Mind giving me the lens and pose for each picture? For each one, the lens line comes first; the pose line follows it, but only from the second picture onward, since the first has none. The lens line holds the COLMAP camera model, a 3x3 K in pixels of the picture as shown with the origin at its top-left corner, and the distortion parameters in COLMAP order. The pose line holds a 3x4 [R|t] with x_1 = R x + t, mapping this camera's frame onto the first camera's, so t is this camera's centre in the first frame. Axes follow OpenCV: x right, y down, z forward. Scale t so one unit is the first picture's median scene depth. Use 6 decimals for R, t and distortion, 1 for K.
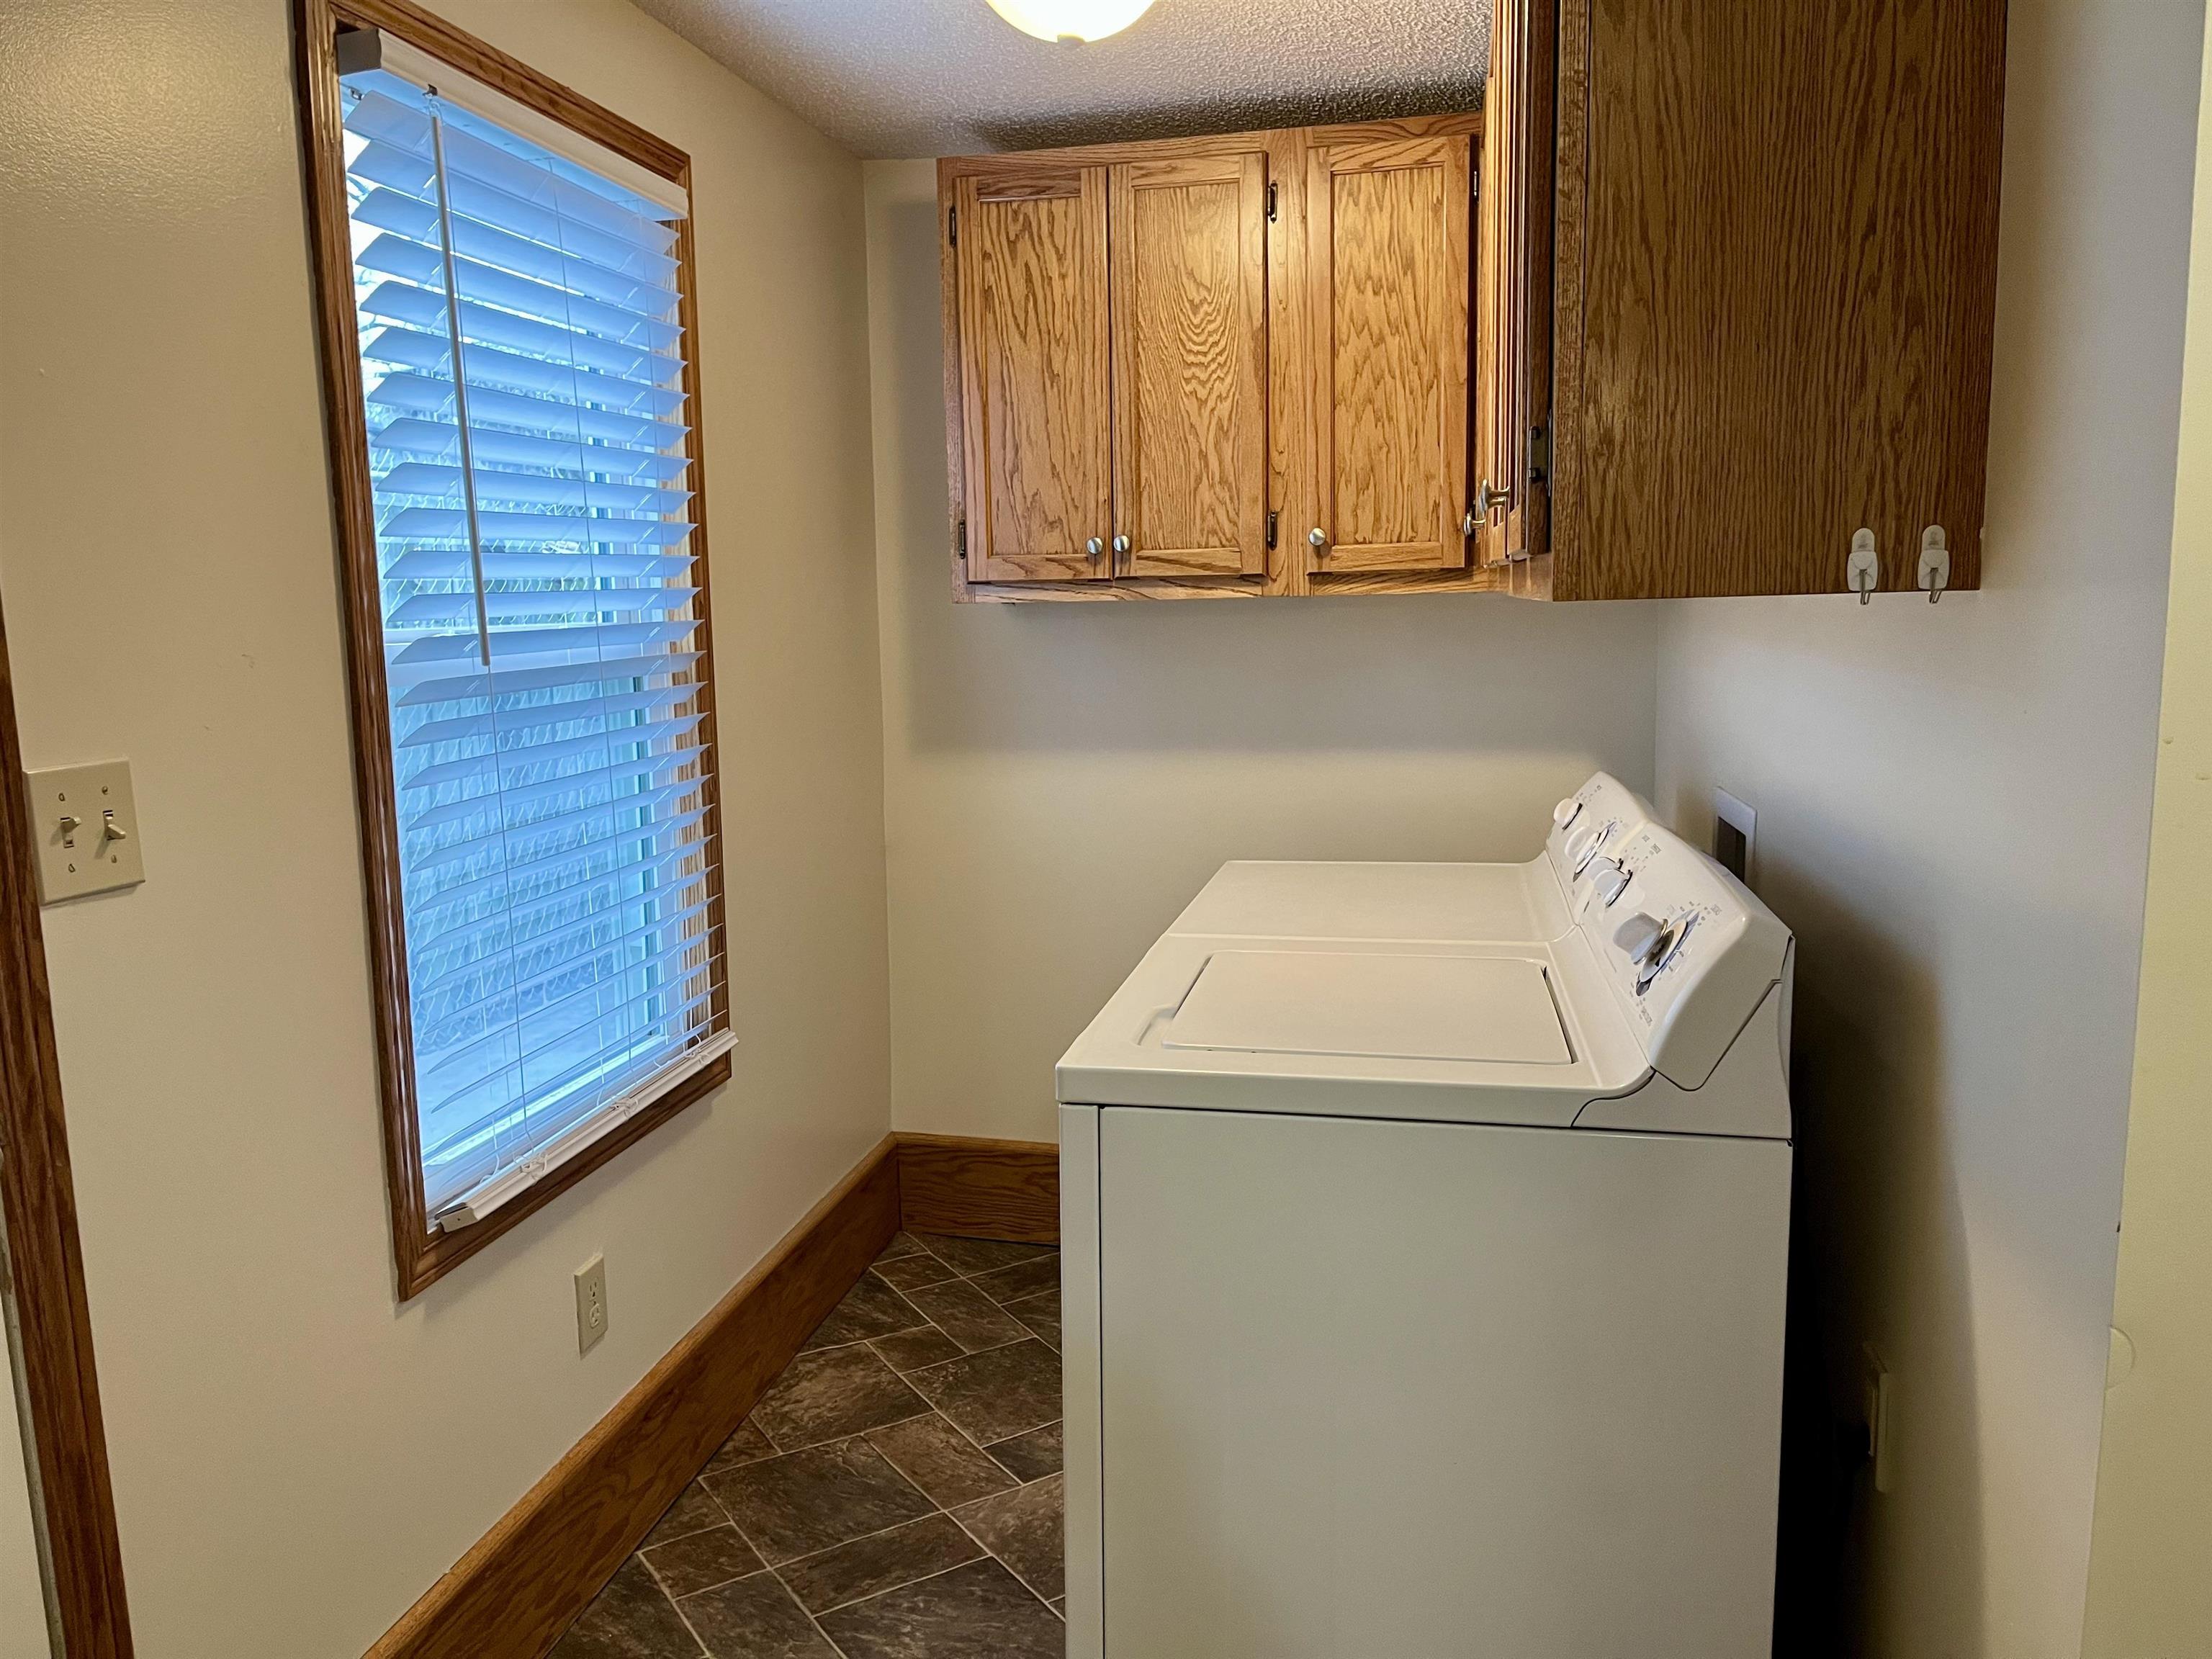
lens RADIAL K [[1648.5, 0, 1094.0], [0, 1648.5, 839.0], [0, 0, 1]] dist [0.059497, -0.070078]
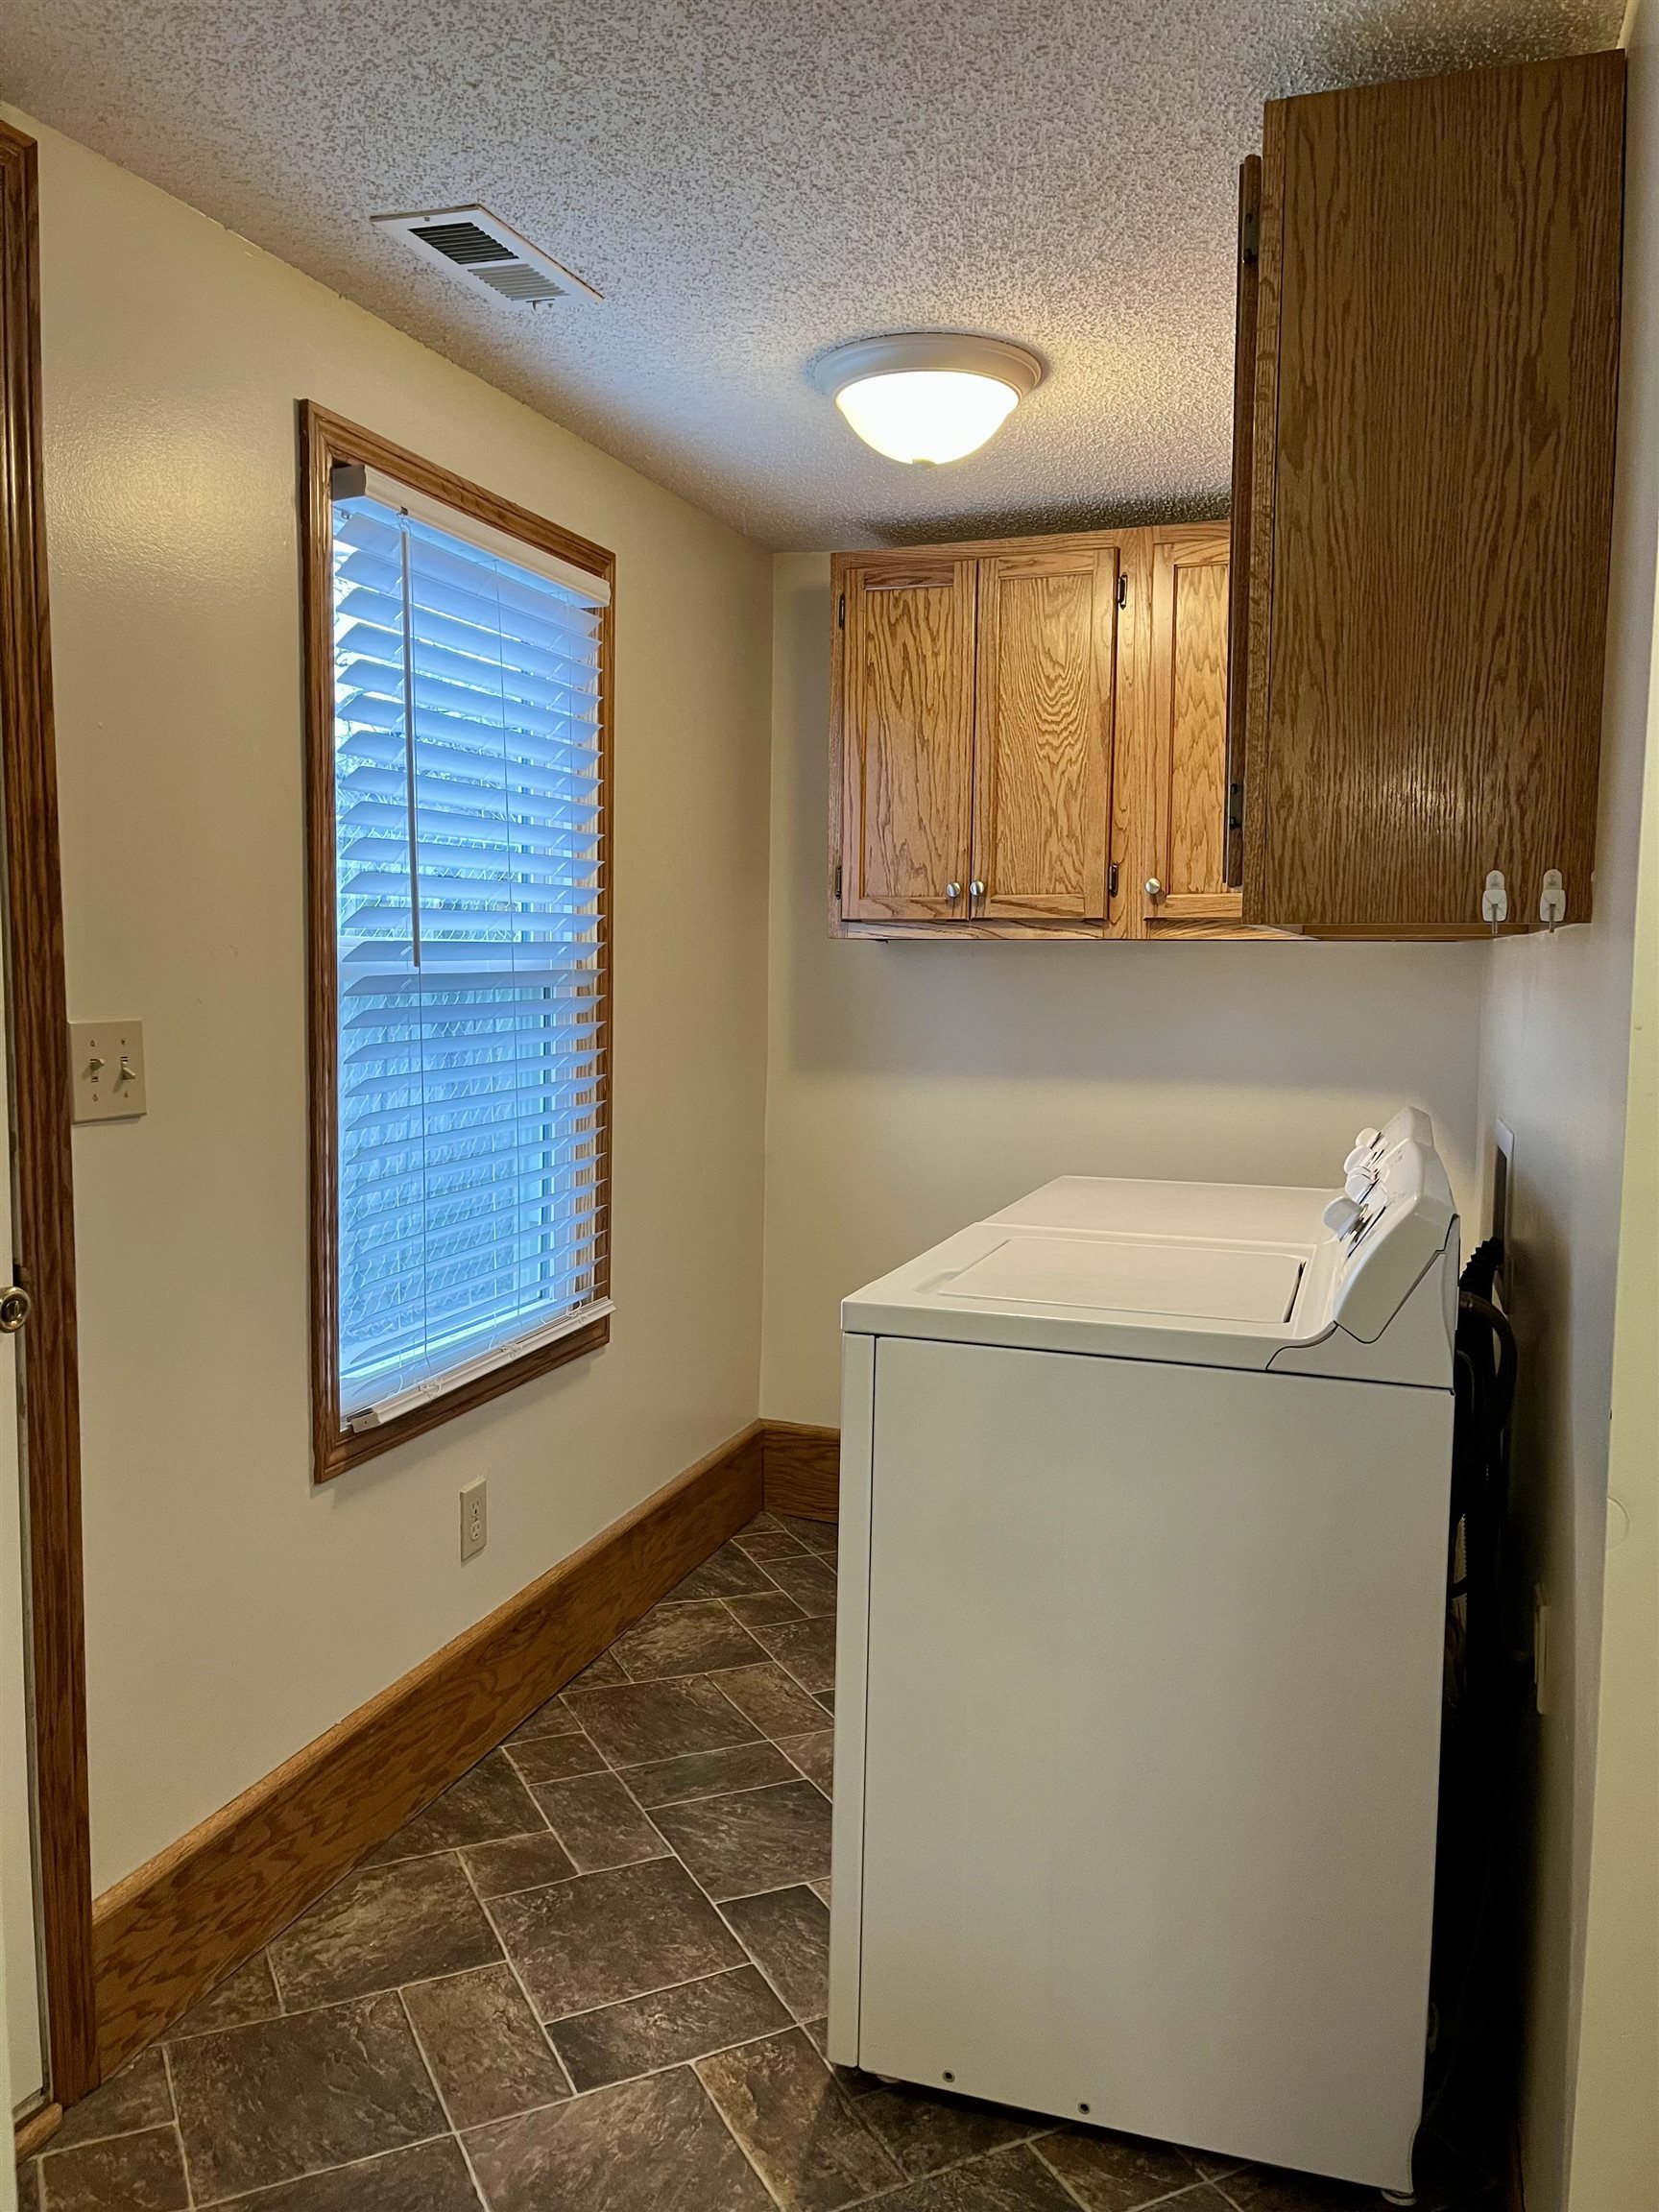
lens RADIAL K [[1648.5, 0, 826.8], [0, 1648.5, 1088.8], [0, 0, 1]] dist [0.059497, -0.070078]
pose [[0.991578, 0.039368, -0.123380, 0.075008], [-0.047383, 0.996906, -0.062711, 0.040662], [0.120530, 0.068029, 0.990376, -0.142216]]
